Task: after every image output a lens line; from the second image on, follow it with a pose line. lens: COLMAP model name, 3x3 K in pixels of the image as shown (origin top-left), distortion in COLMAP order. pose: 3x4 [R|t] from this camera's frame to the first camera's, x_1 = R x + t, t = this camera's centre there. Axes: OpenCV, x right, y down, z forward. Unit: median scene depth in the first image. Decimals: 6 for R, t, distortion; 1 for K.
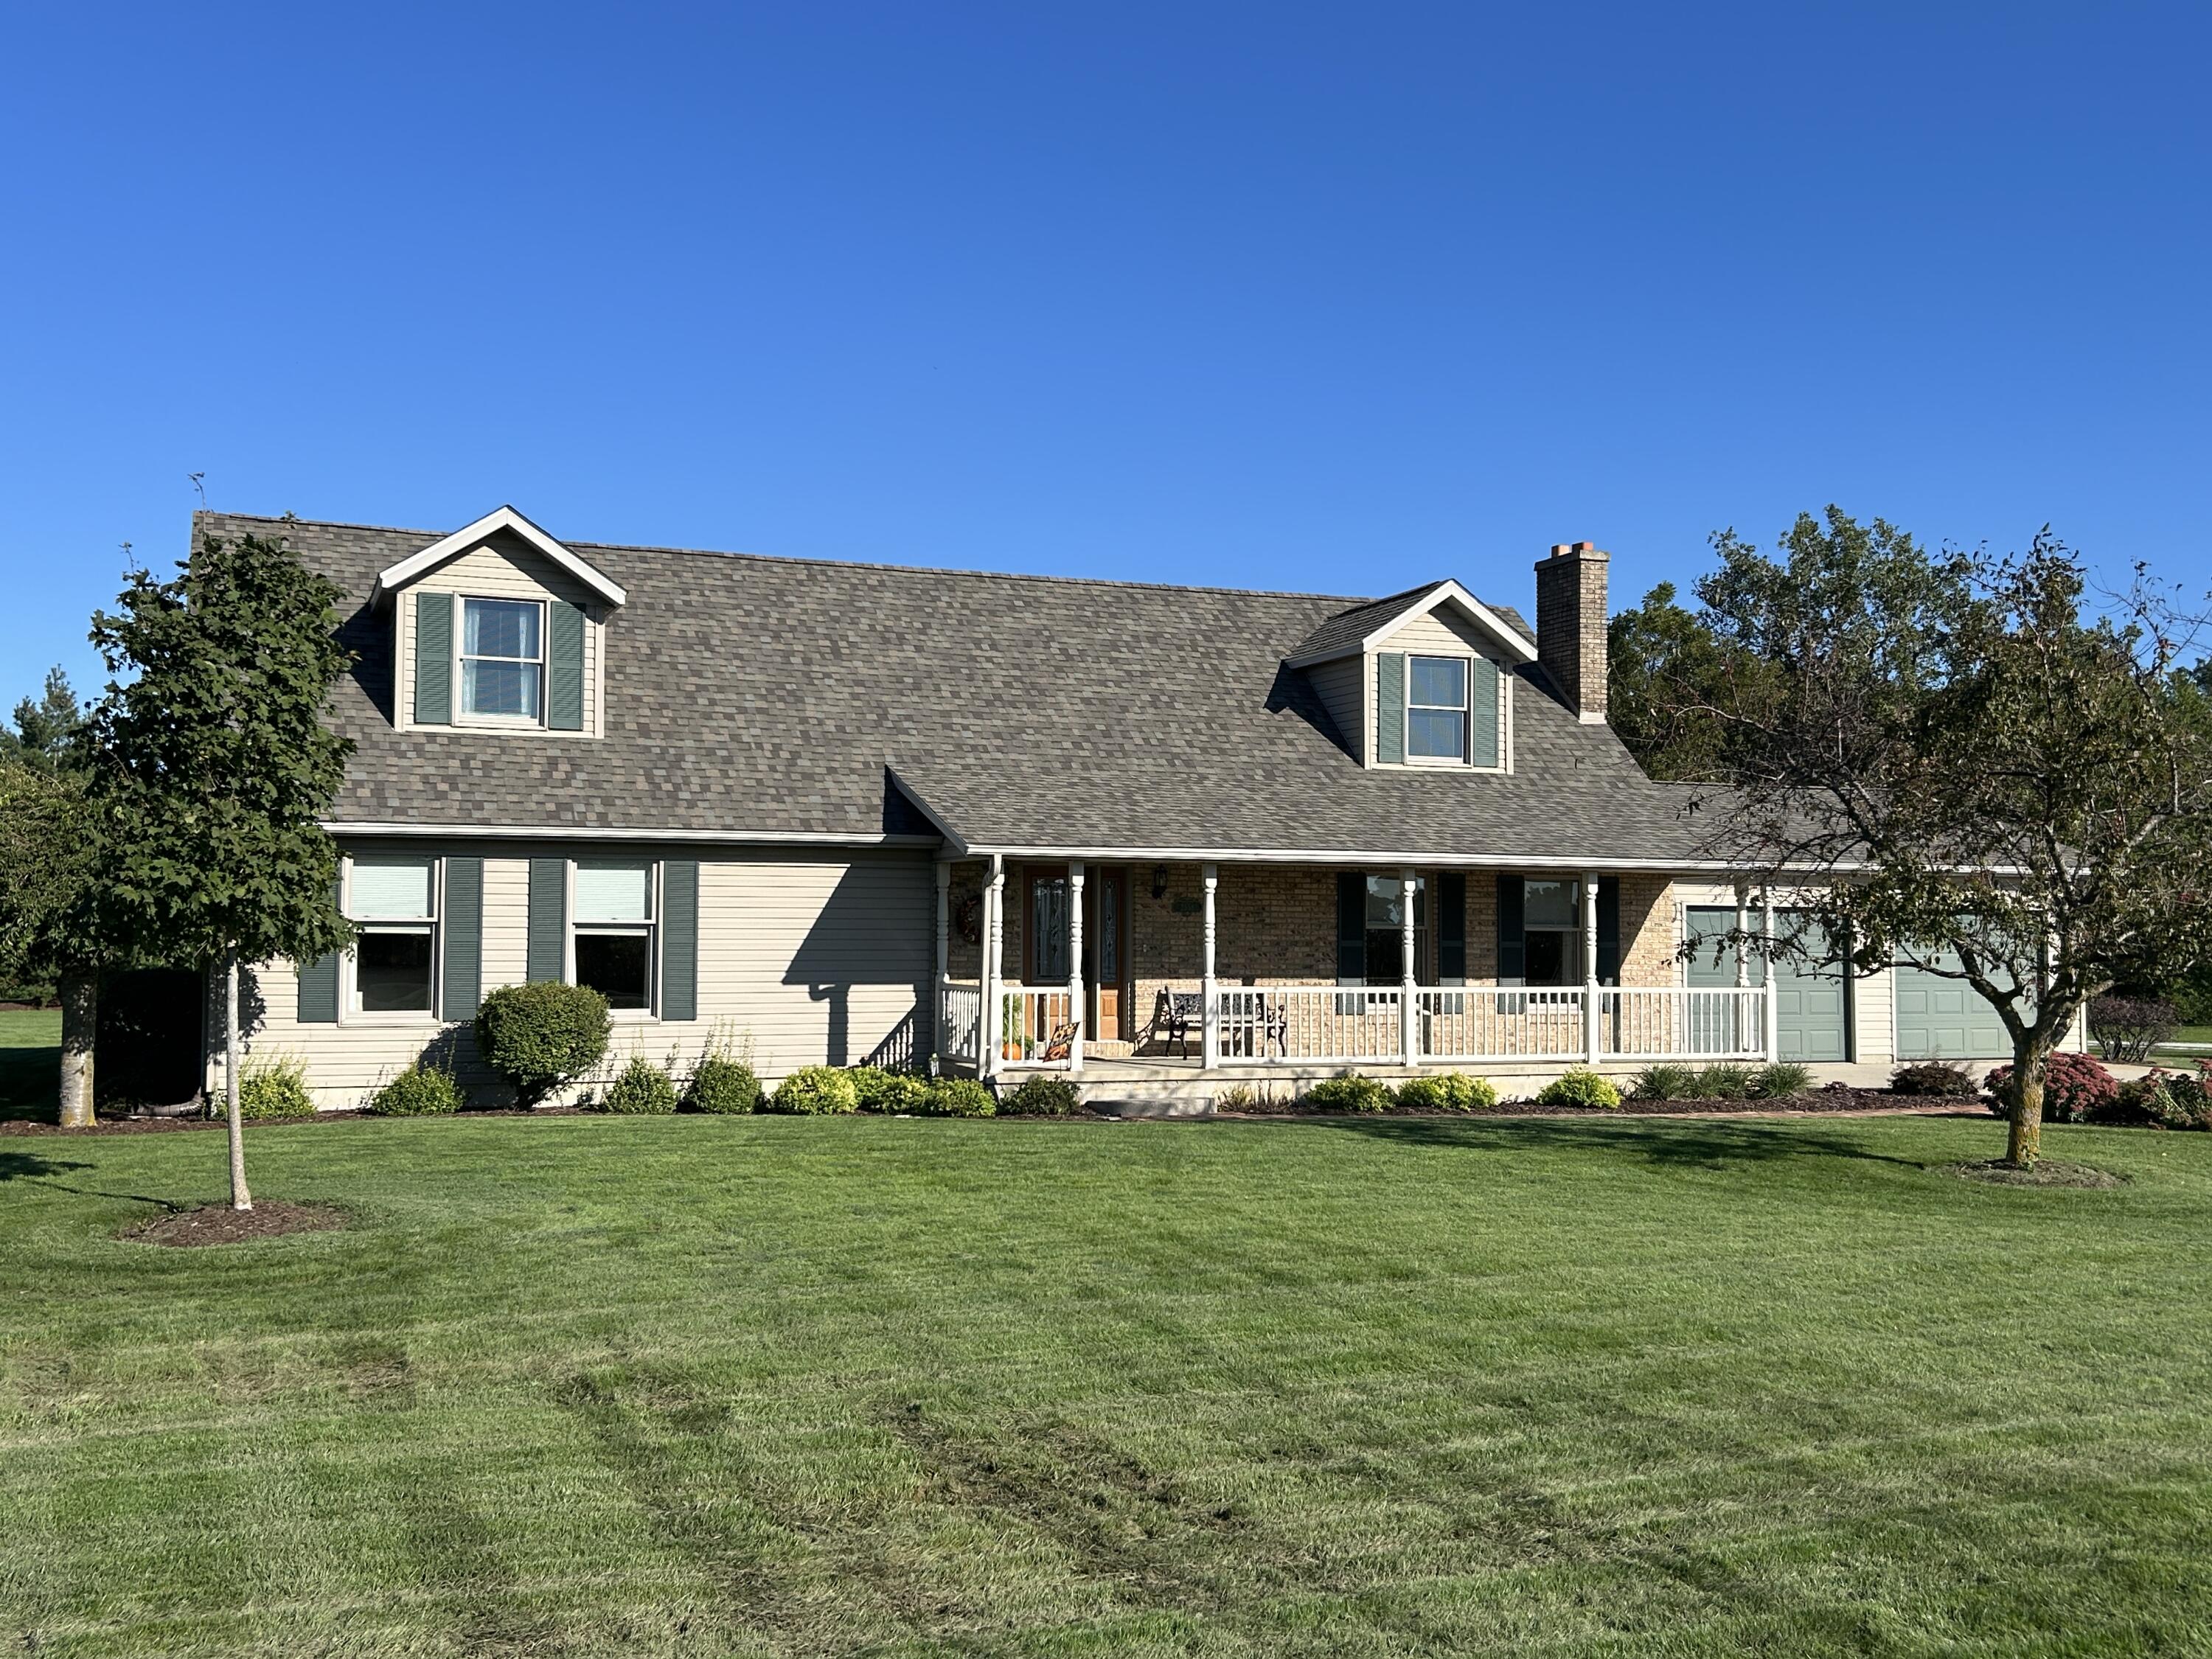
lens RADIAL K [[2149.5, 0, 1106.0], [0, 2149.5, 829.5], [0, 0, 1]] dist [0.115208, -0.014619]
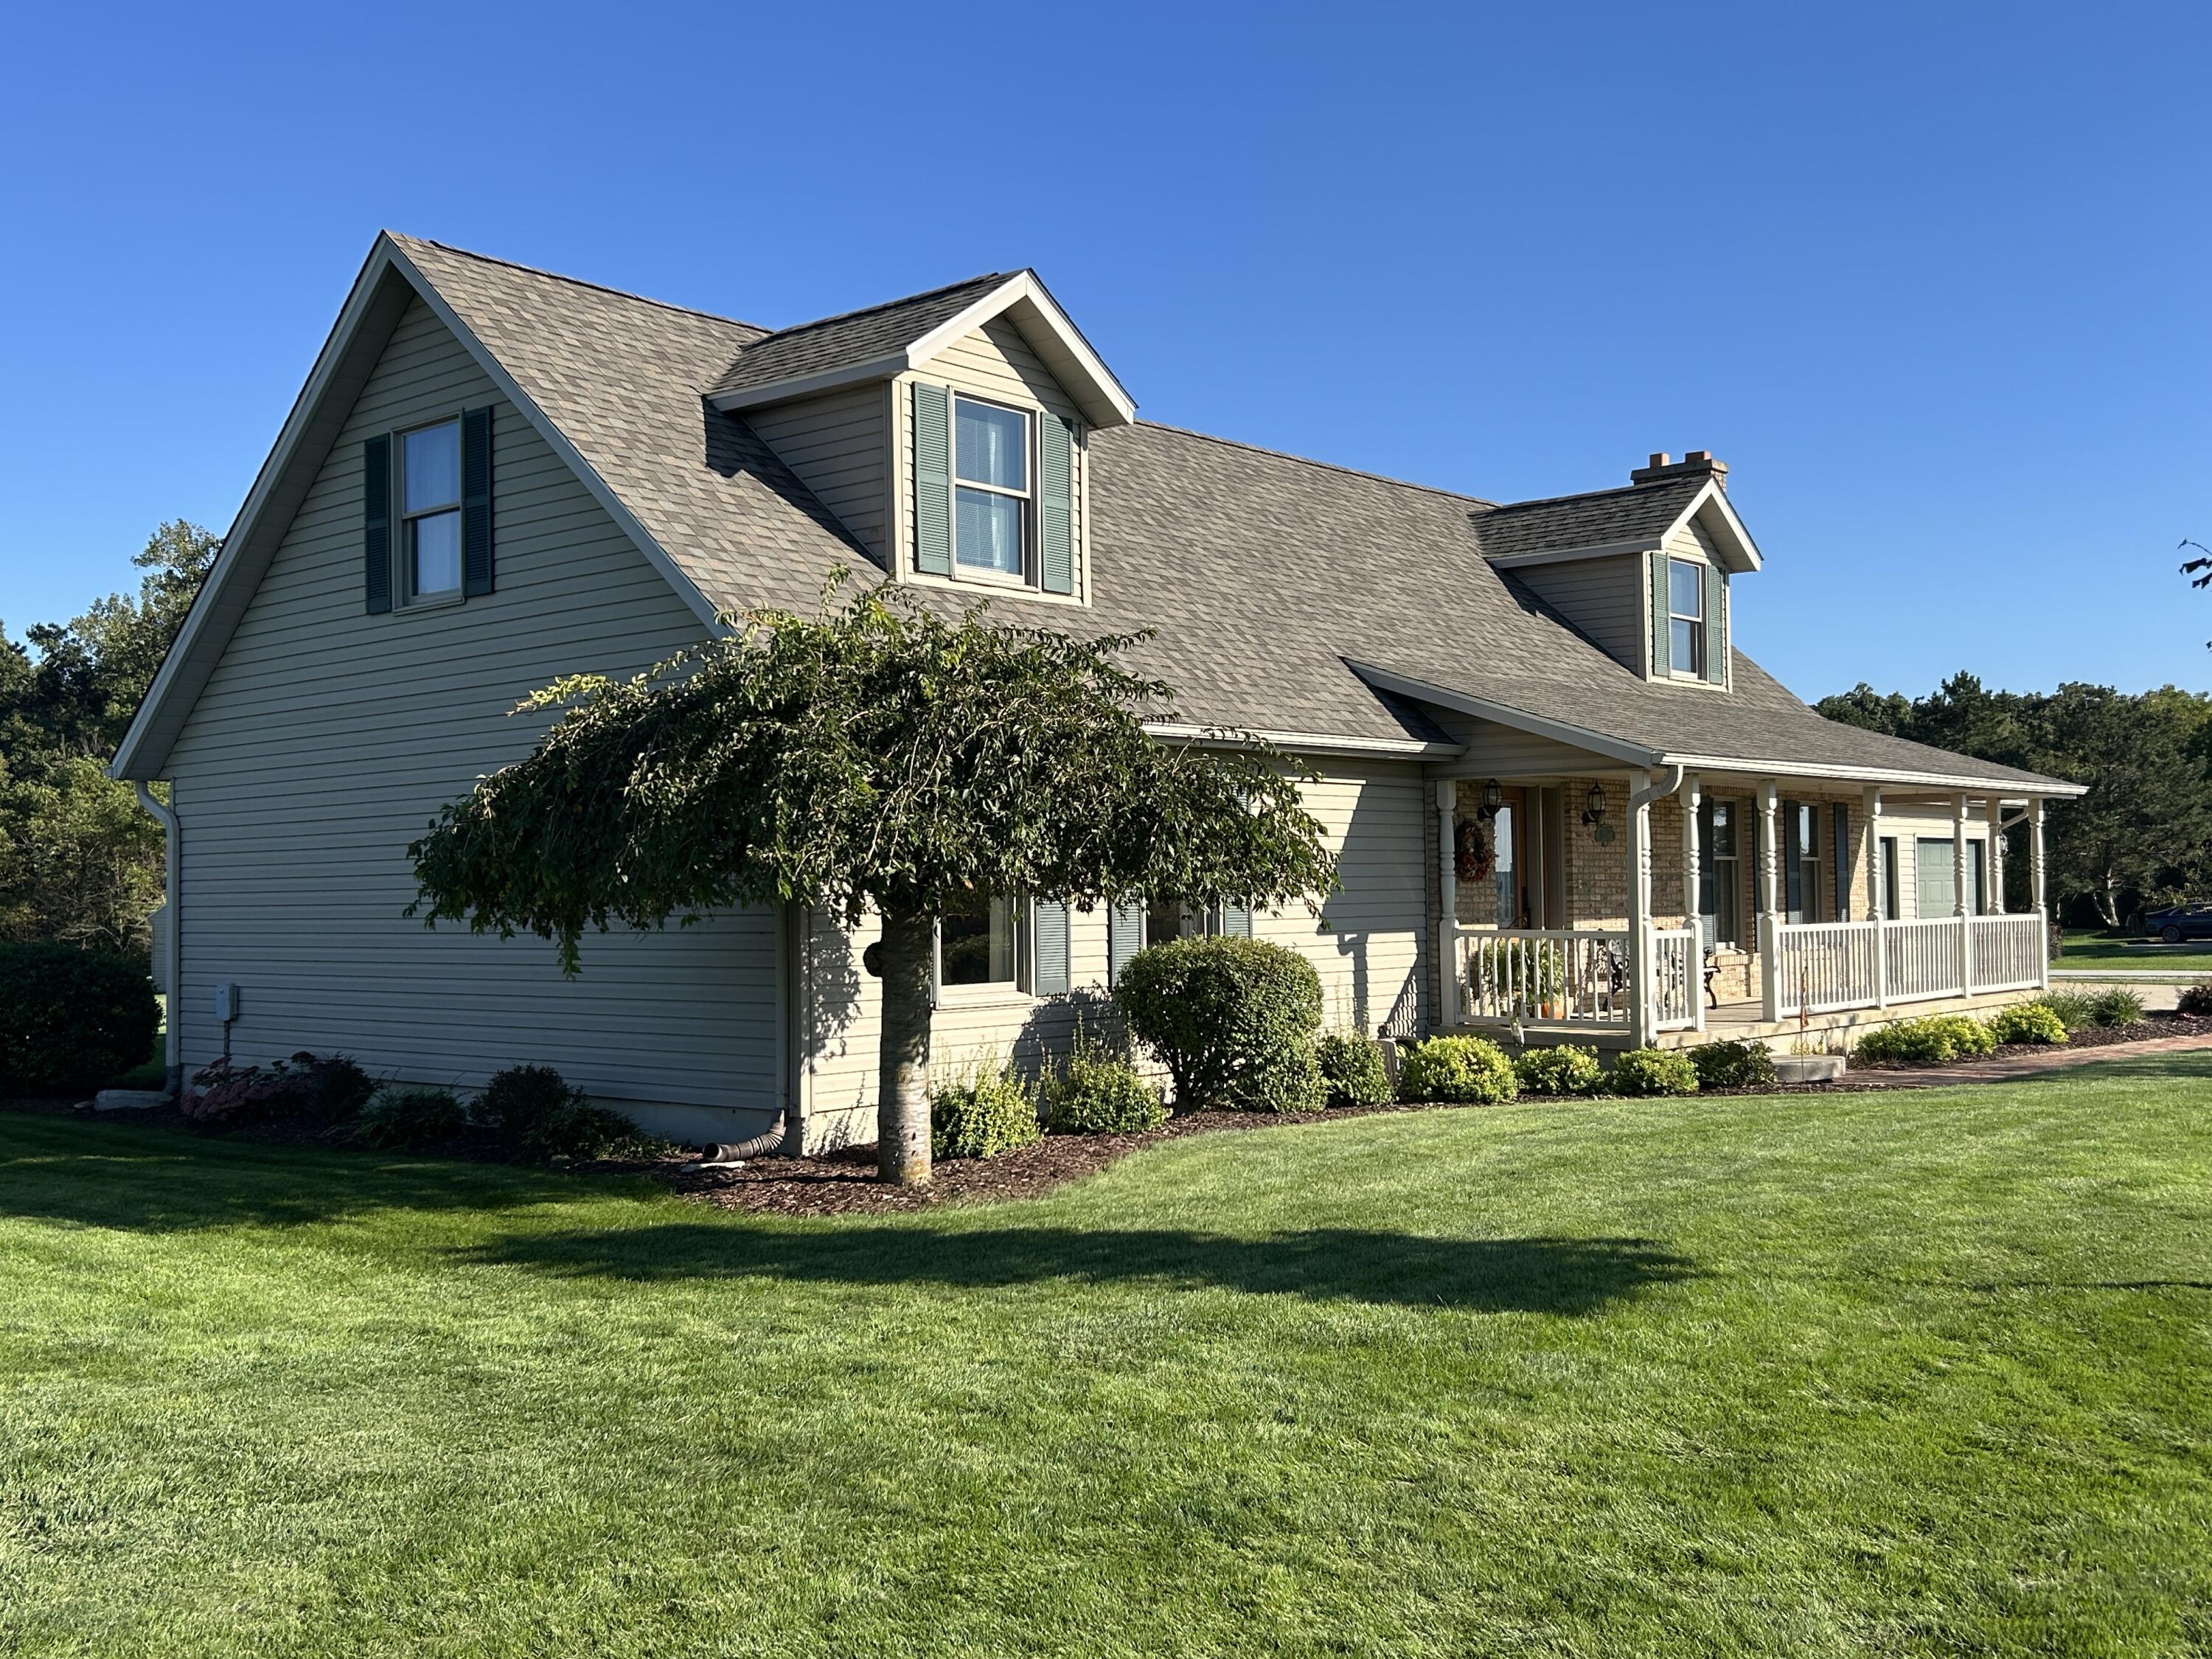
lens RADIAL K [[2149.5, 0, 1106.0], [0, 2149.5, 829.5], [0, 0, 1]] dist [0.115208, -0.014619]
pose [[0.885702, -0.004837, 0.464229, -0.576582], [-0.003991, 0.999829, 0.018032, 0.020399], [-0.464237, -0.017824, 0.885532, 0.356091]]
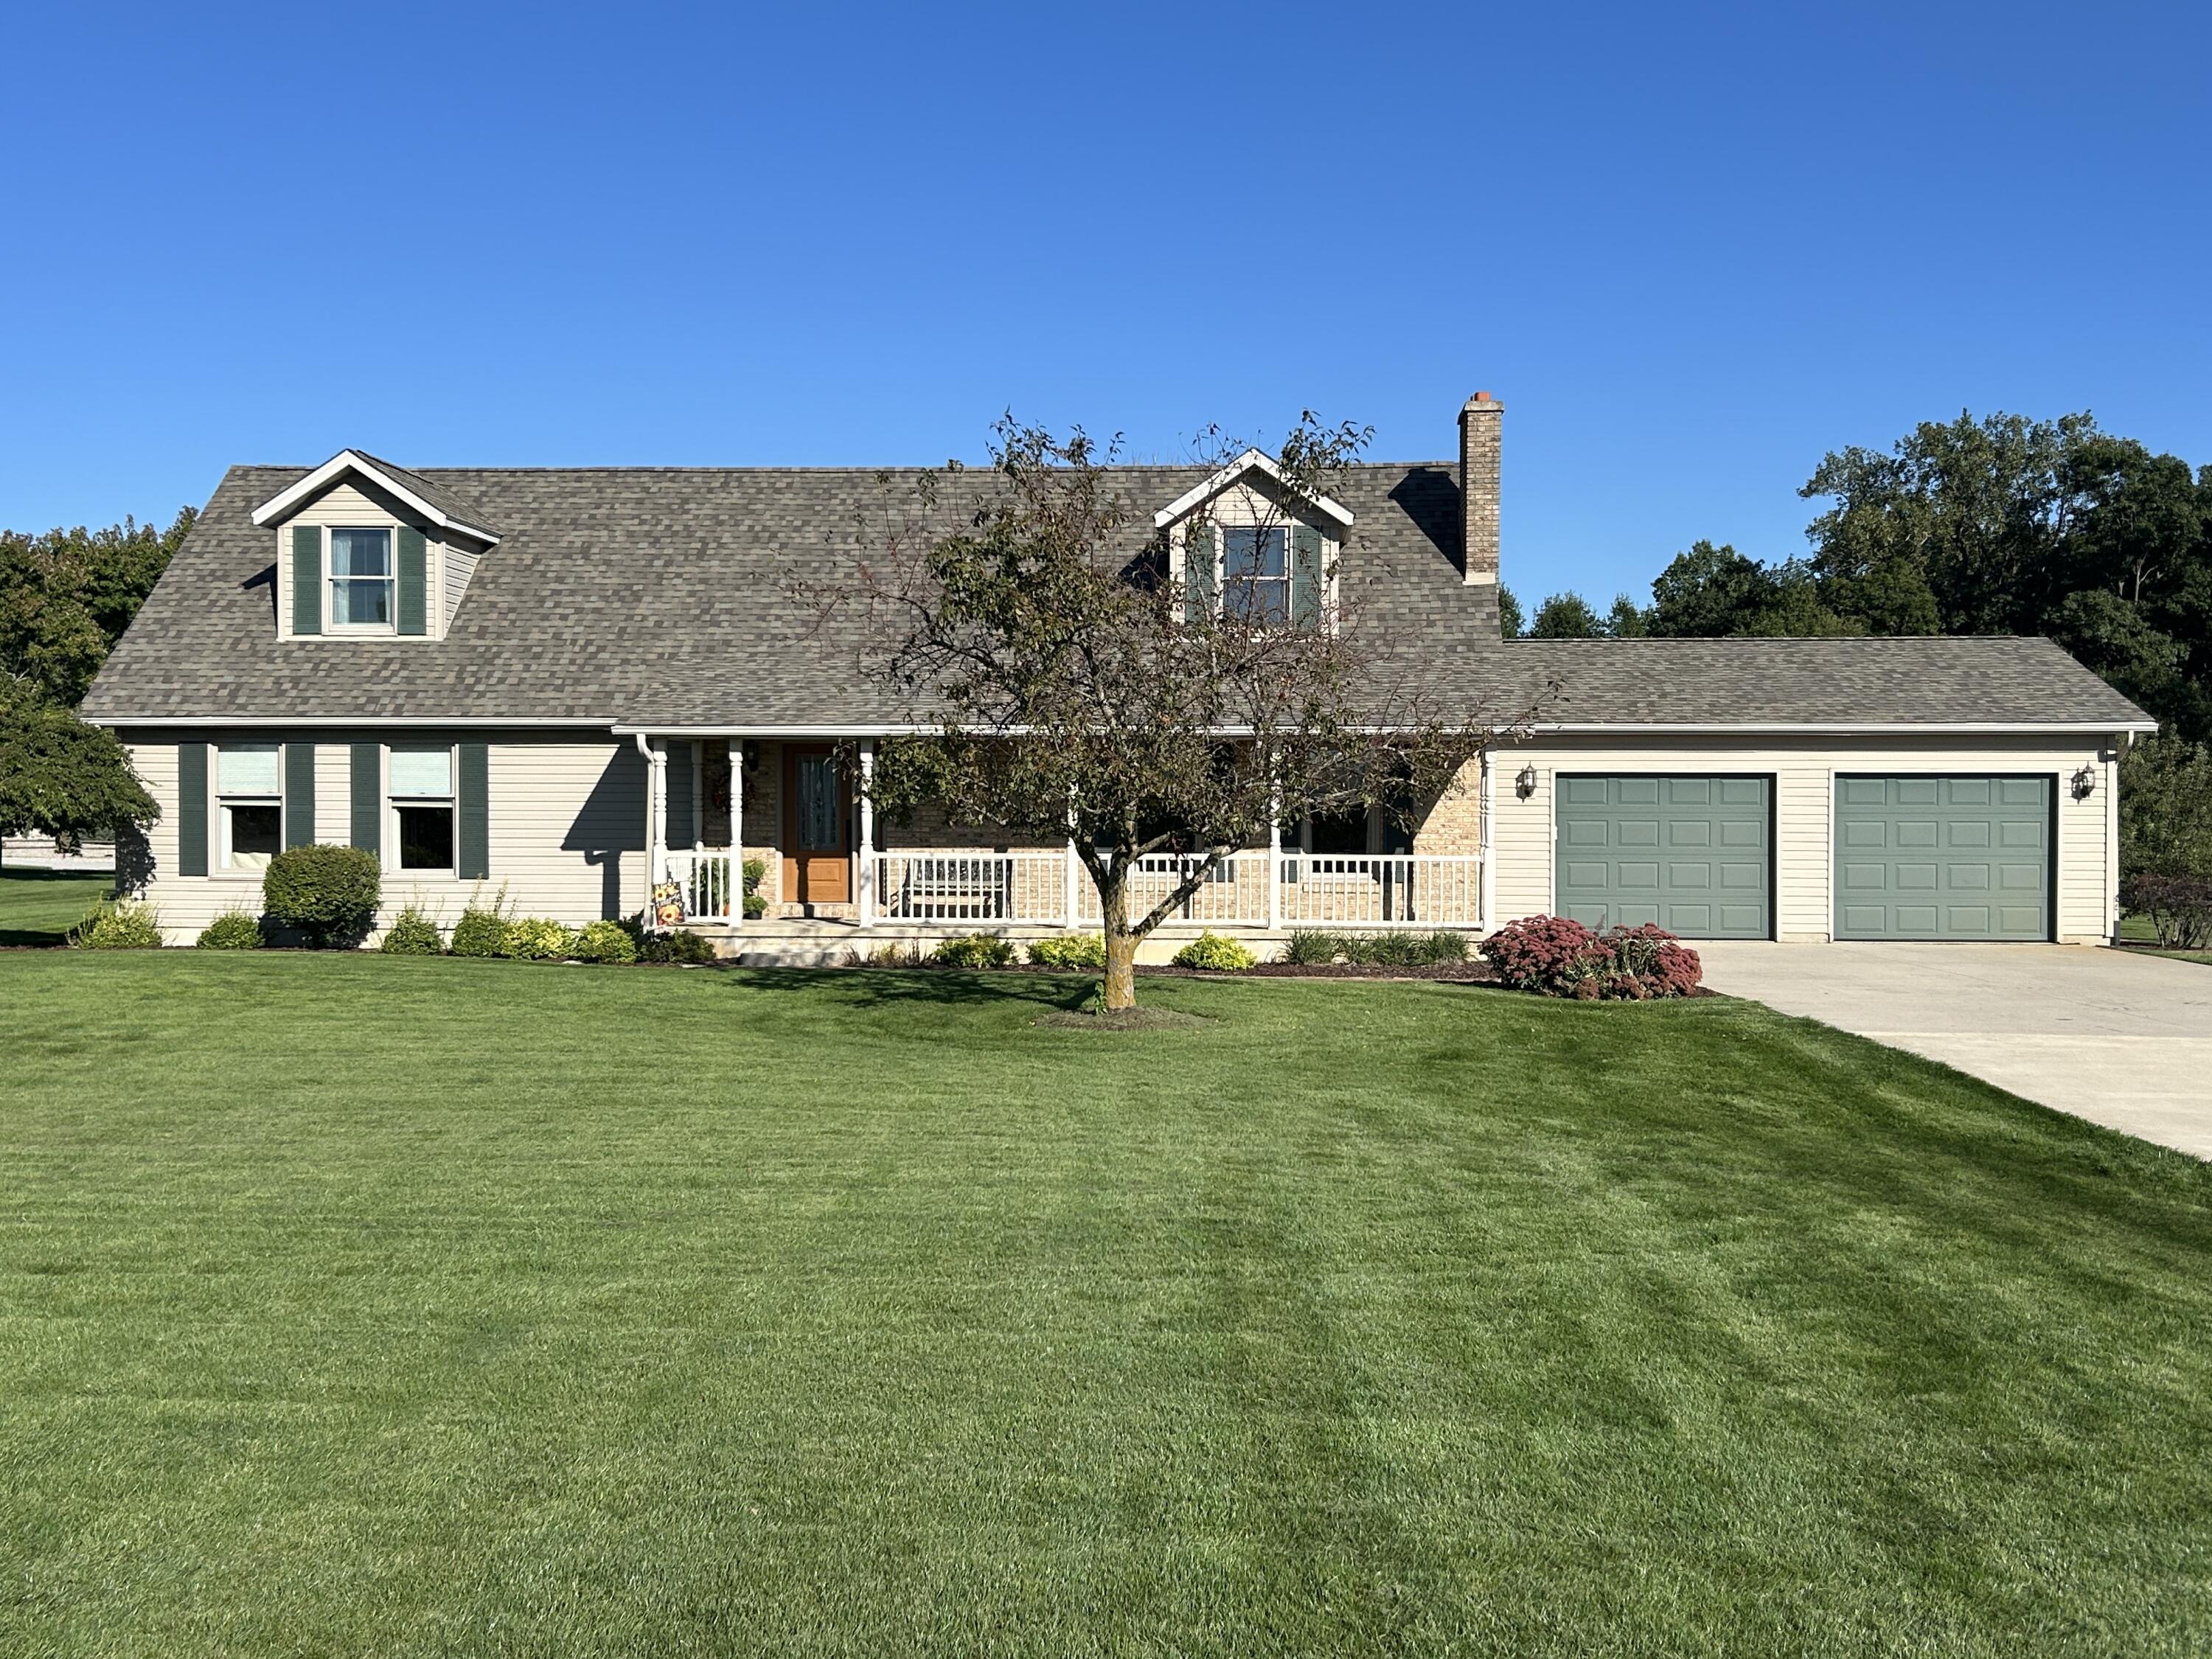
lens RADIAL K [[2266.6, 0, 1106.0], [0, 2266.6, 829.5], [0, 0, 1]] dist [0.070788, -0.007822]
pose [[0.912919, -0.001063, -0.408140, 0.616560], [0.023667, 0.998452, 0.050337, 0.006733], [0.407454, -0.055613, 0.911531, 0.008759]]
